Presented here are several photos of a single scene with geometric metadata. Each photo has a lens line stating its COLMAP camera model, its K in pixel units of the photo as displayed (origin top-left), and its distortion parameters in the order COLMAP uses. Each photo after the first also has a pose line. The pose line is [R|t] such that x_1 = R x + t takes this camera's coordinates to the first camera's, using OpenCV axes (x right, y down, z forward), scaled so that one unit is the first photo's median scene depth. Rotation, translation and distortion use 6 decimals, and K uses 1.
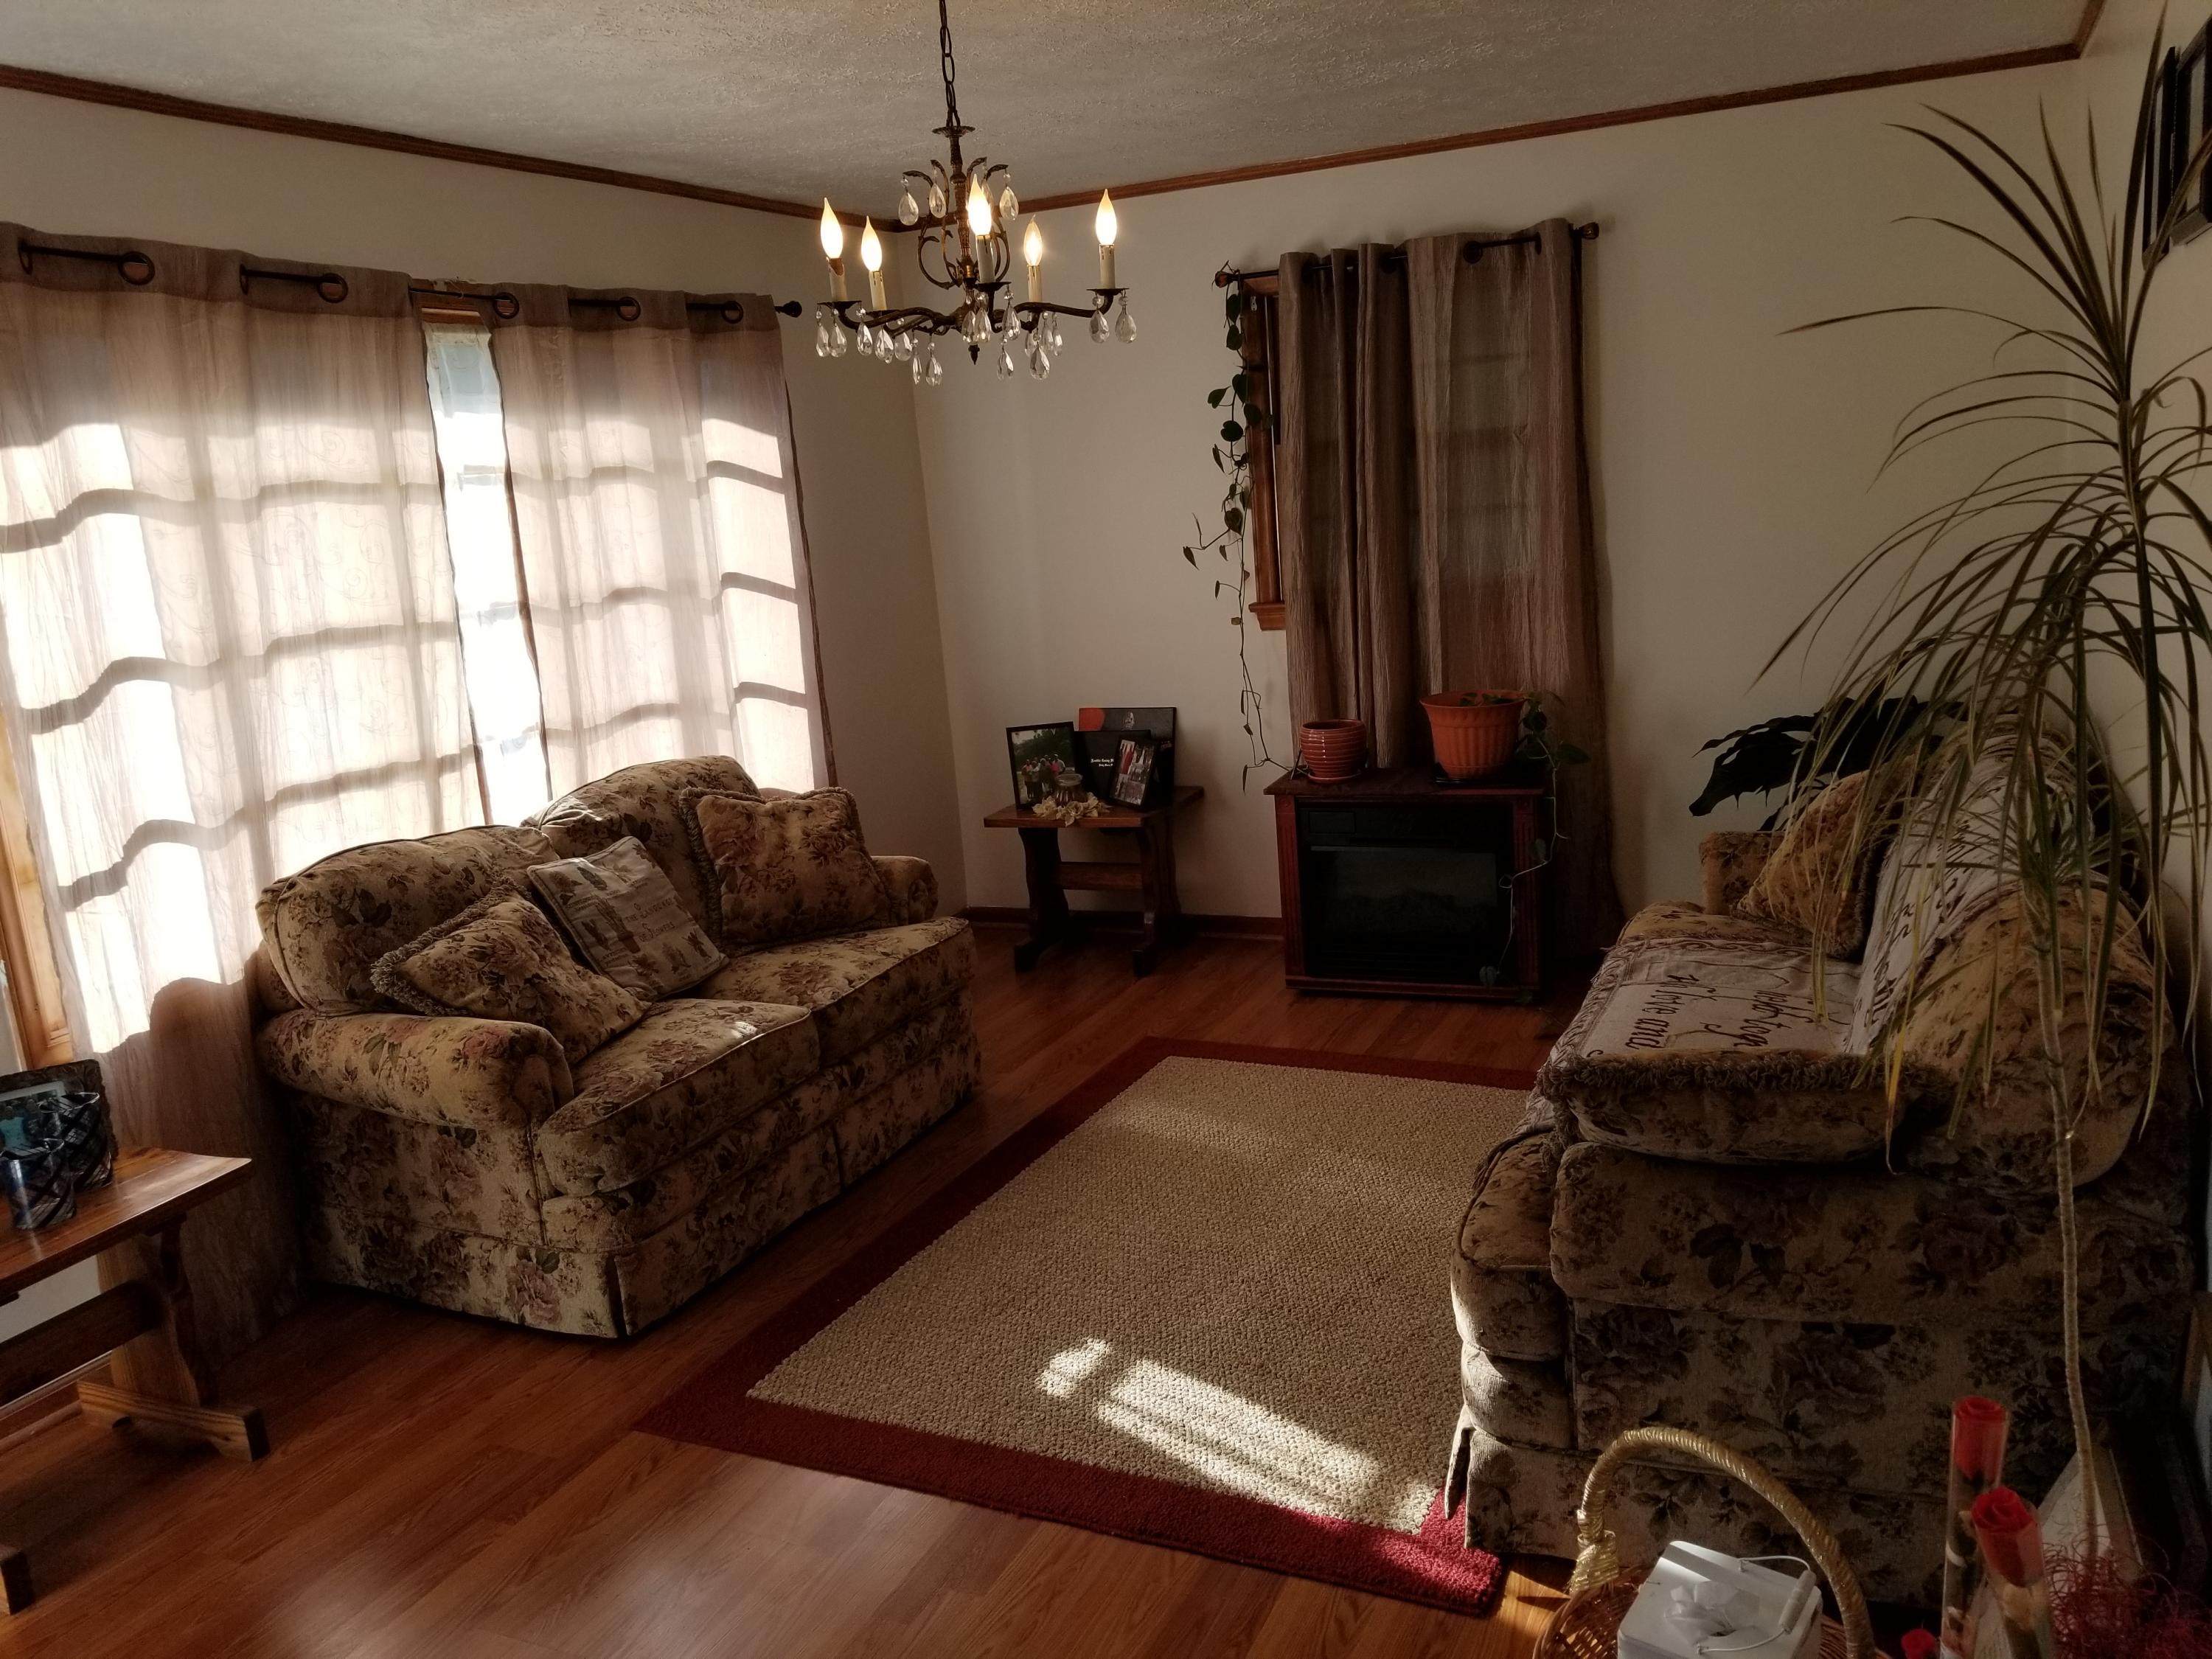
lens RADIAL K [[1667.3, 0, 1106.0], [0, 1667.3, 829.5], [0, 0, 1]] dist [0.089674, -0.126981]
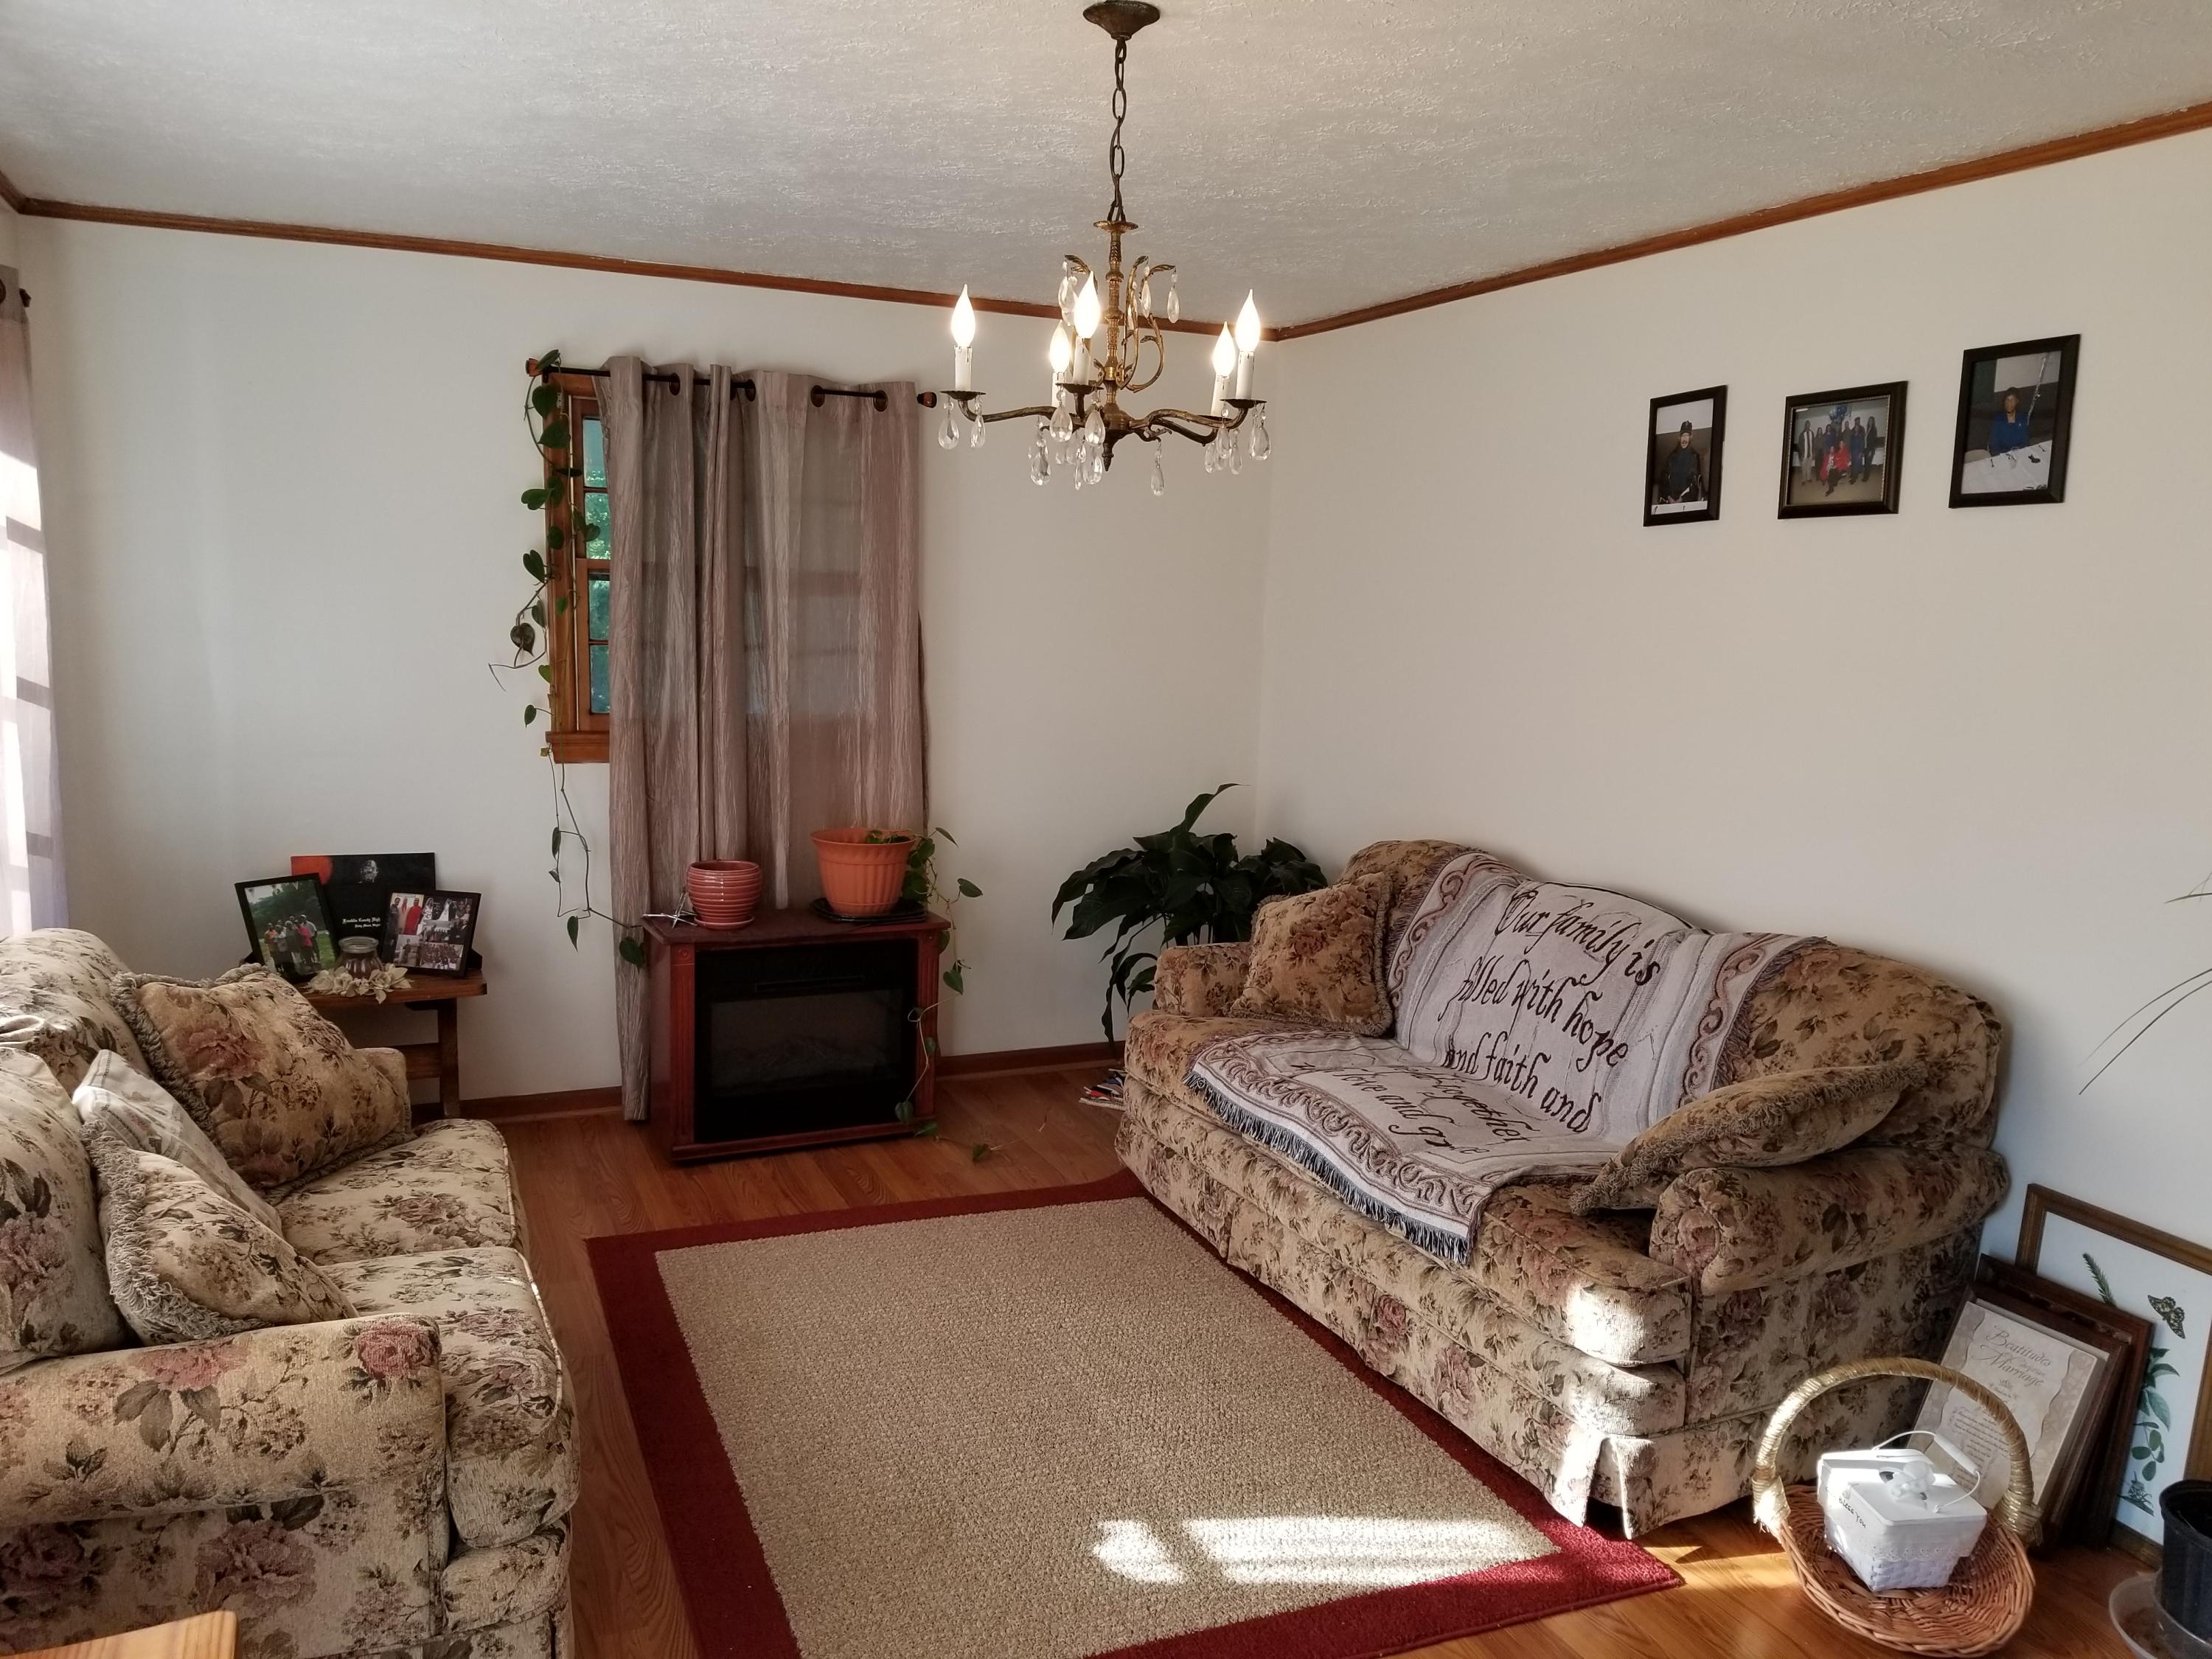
lens RADIAL K [[1714.5, 0, 1107.7], [0, 1714.5, 869.1], [0, 0, 1]] dist [0.085490, -0.136536]
pose [[0.670206, -0.023664, 0.741798, -0.517688], [0.074682, 0.996569, -0.035683, -0.012820], [-0.738408, 0.079314, 0.669673, 0.239581]]
